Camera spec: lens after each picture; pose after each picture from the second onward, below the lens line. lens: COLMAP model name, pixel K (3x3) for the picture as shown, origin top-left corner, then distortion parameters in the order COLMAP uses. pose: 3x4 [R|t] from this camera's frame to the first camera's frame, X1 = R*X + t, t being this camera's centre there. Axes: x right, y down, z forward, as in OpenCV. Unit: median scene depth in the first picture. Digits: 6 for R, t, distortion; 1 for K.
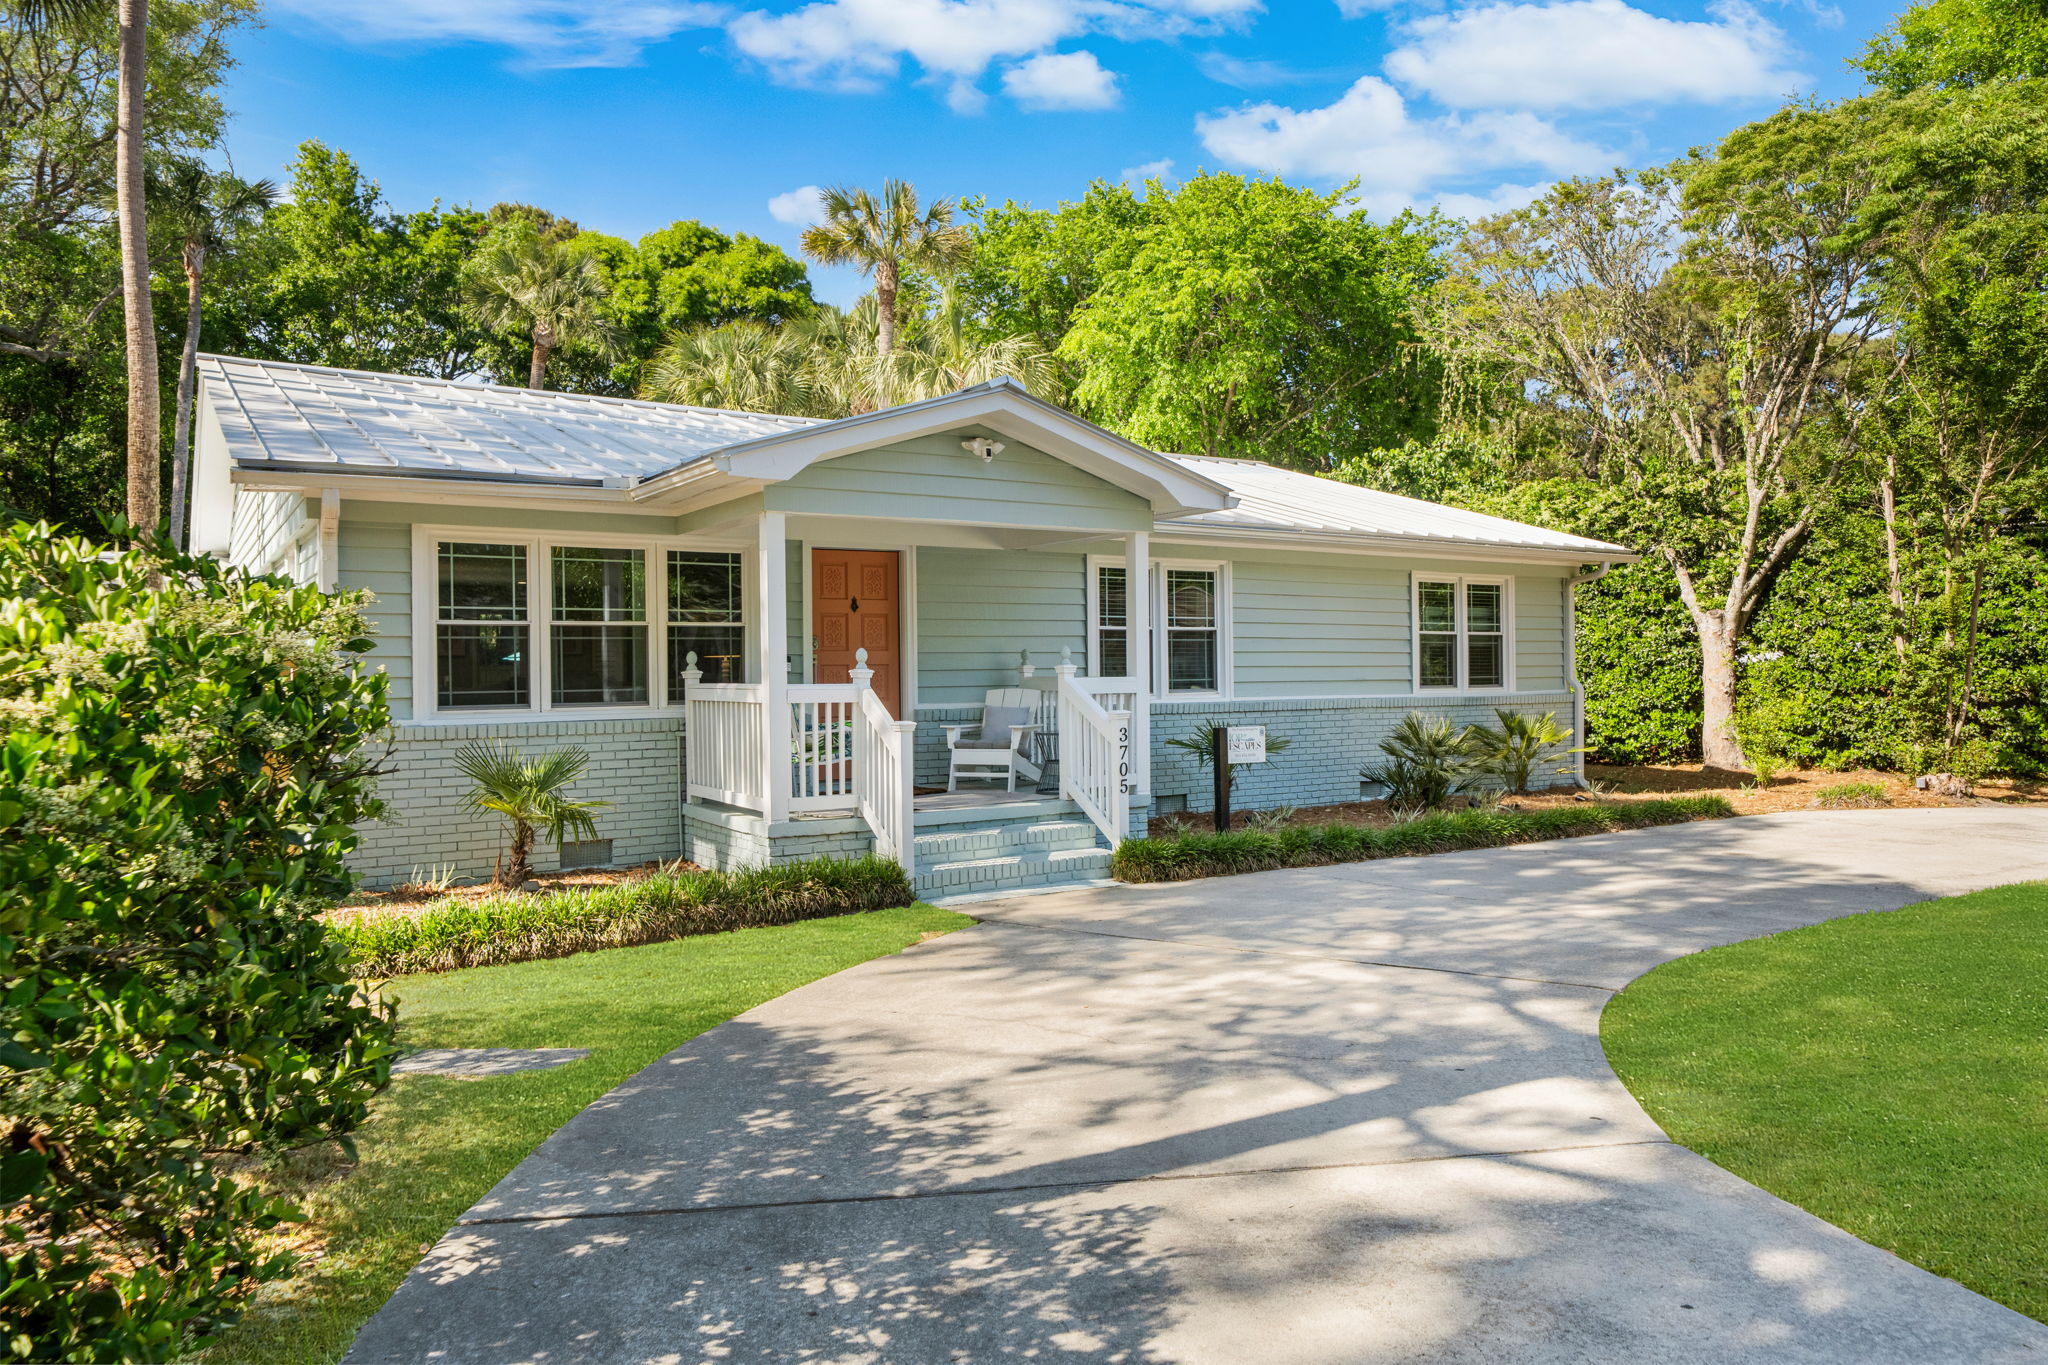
lens RADIAL K [[1375.6, 0, 1012.7], [0, 1375.6, 645.7], [0, 0, 1]] dist [-0.000872, -0.000565]
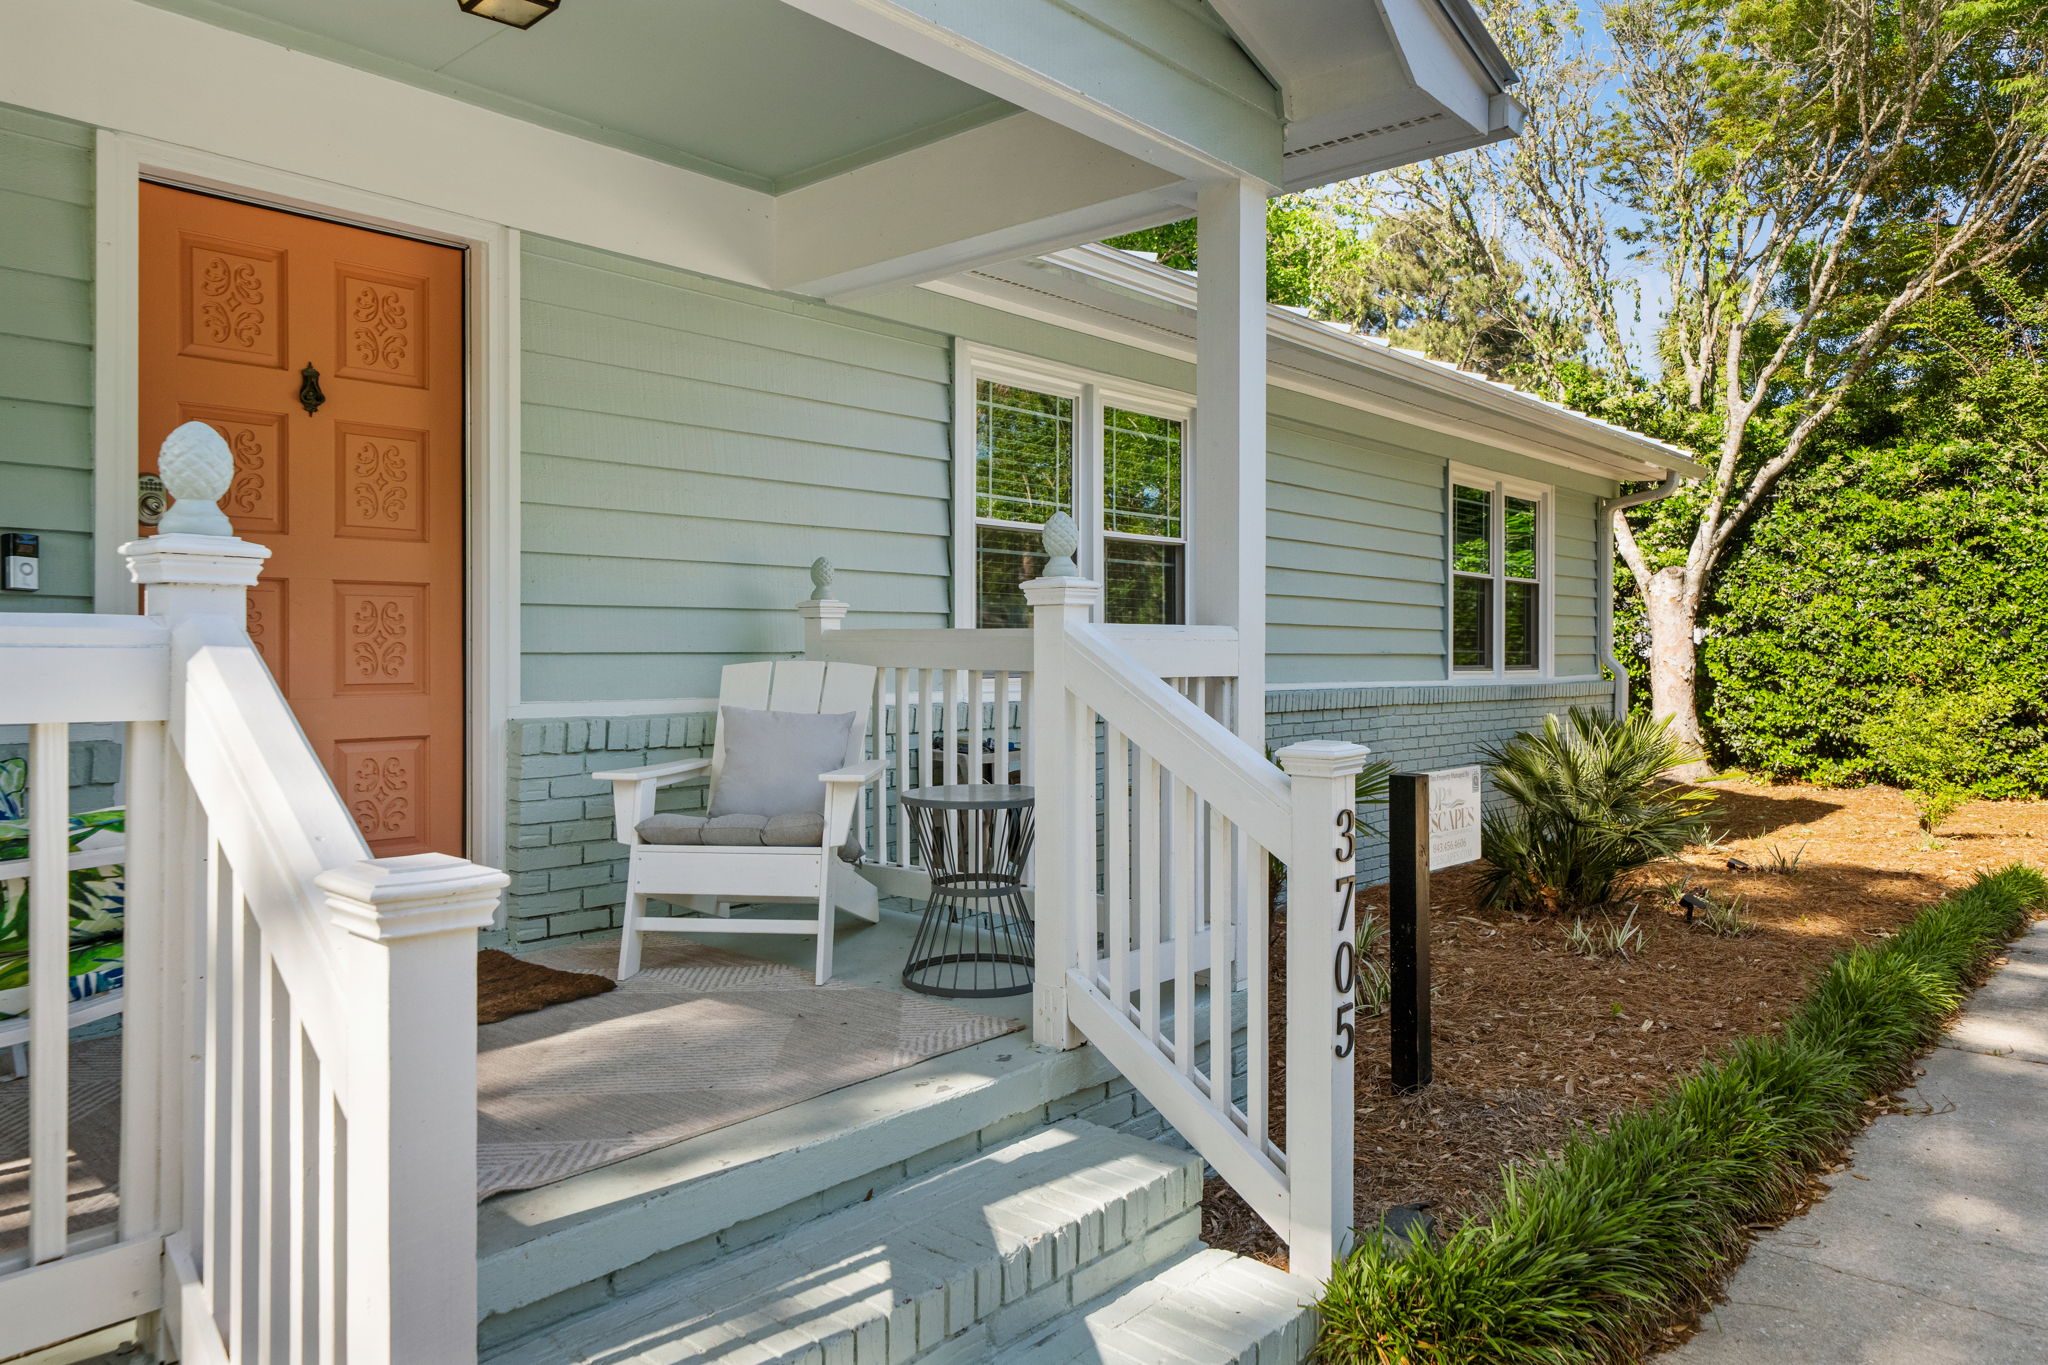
lens RADIAL K [[1375.6, 0, 1012.7], [0, 1375.6, 645.7], [0, 0, 1]] dist [-0.000872, -0.000565]
pose [[0.961892, 0.014290, 0.273056, -0.029096], [-0.018364, 0.999755, 0.012368, 0.014221], [-0.272812, -0.016911, 0.961919, 0.416877]]
